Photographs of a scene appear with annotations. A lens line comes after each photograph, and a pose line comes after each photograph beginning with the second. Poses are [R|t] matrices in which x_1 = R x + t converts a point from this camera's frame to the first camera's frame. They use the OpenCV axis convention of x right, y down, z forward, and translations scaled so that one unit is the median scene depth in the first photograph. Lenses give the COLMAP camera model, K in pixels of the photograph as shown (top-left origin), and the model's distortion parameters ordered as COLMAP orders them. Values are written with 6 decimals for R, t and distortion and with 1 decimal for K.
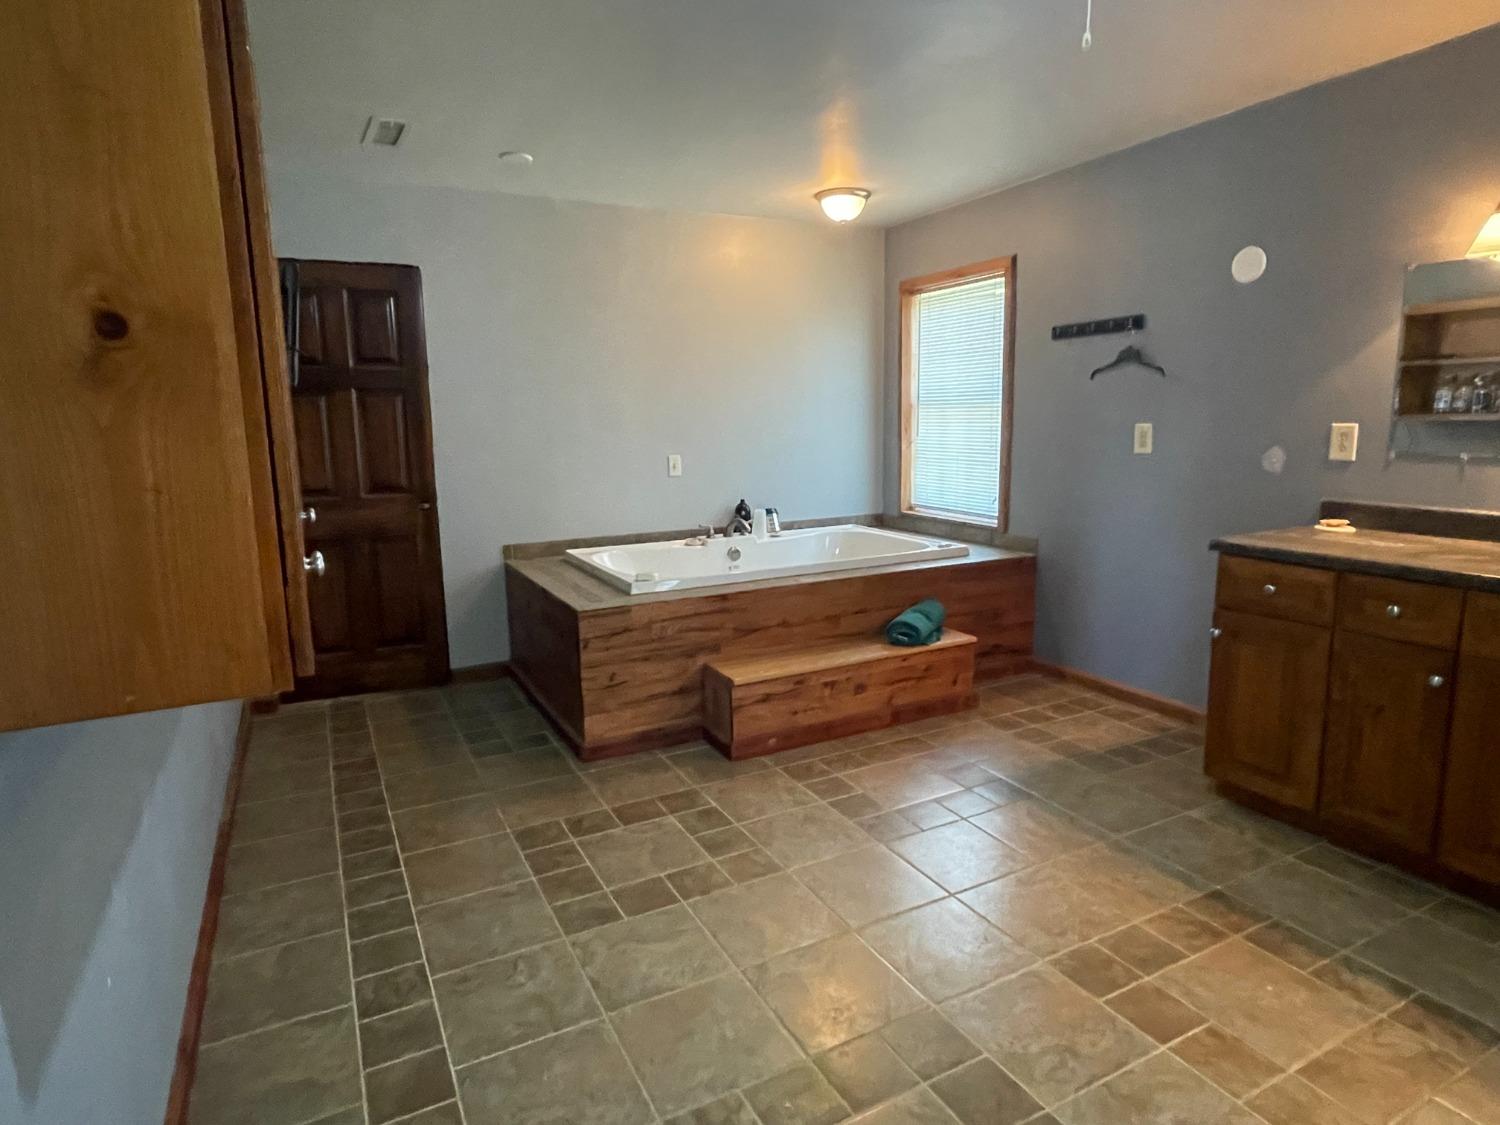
lens RADIAL K [[863.4, 0, 750.0], [0, 863.4, 562.5], [0, 0, 1]] dist [-0.001777, -0.001540]
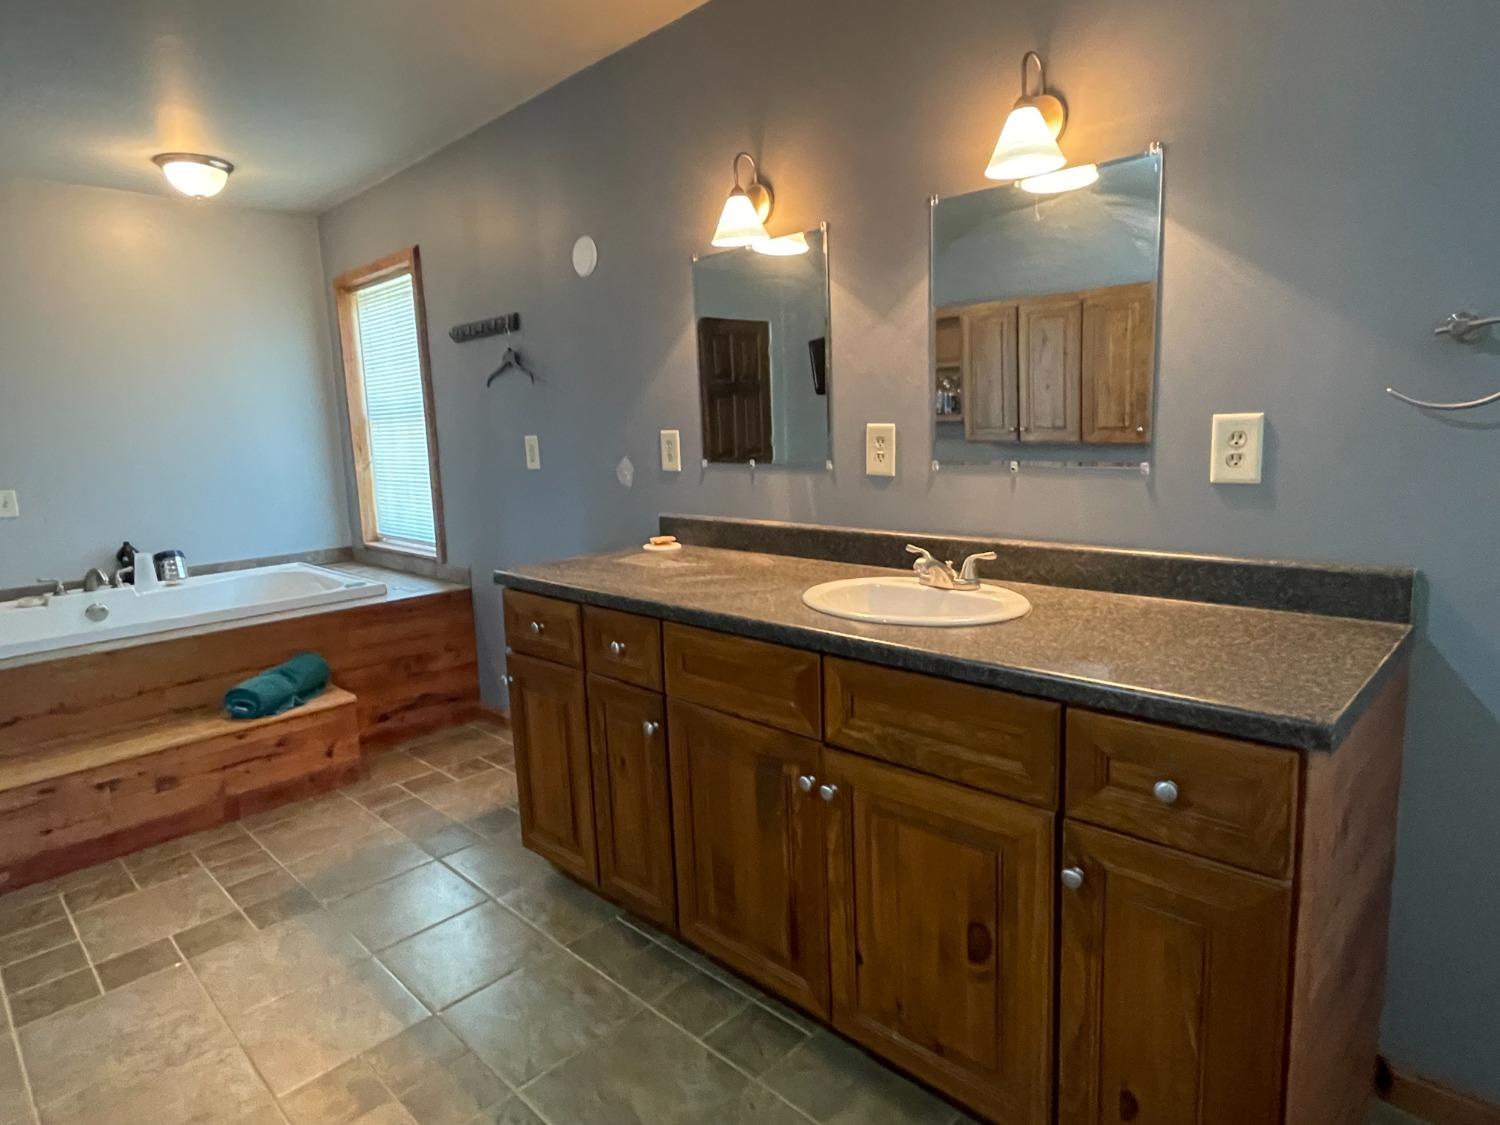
lens RADIAL K [[863.4, 0, 750.0], [0, 863.4, 562.5], [0, 0, 1]] dist [-0.001777, -0.001540]
pose [[0.951984, -0.069821, 0.298081, 0.394874], [0.074495, 0.997212, -0.004333, -0.010045], [-0.296947, 0.026330, 0.954531, 0.087237]]
